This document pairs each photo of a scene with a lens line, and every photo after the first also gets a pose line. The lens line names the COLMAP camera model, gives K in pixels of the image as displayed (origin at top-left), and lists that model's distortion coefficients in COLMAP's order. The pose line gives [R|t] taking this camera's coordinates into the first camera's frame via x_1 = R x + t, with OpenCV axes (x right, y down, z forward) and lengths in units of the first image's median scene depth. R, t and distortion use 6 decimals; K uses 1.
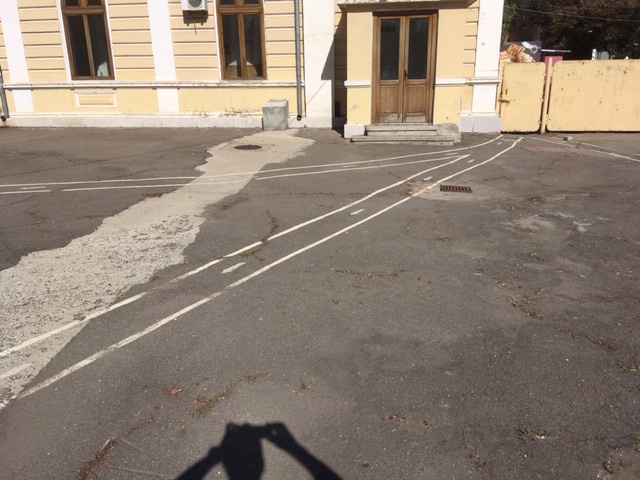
lens RADIAL K [[538.9, 0, 320.0], [0, 538.9, 240.0], [0, 0, 1]] dist [0.131414, -0.203222]
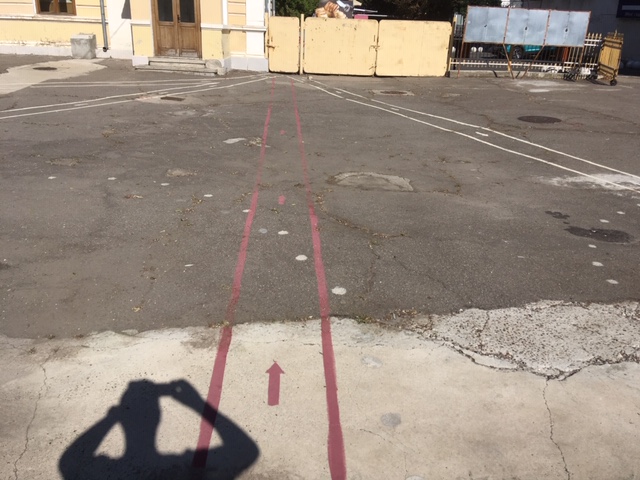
lens RADIAL K [[538.9, 0, 320.0], [0, 538.9, 240.0], [0, 0, 1]] dist [0.131414, -0.203222]
pose [[0.984315, -0.007248, 0.176271, 0.221640], [-0.007165, 0.996689, 0.080993, 0.096607], [-0.176274, -0.080986, 0.981004, -0.324141]]
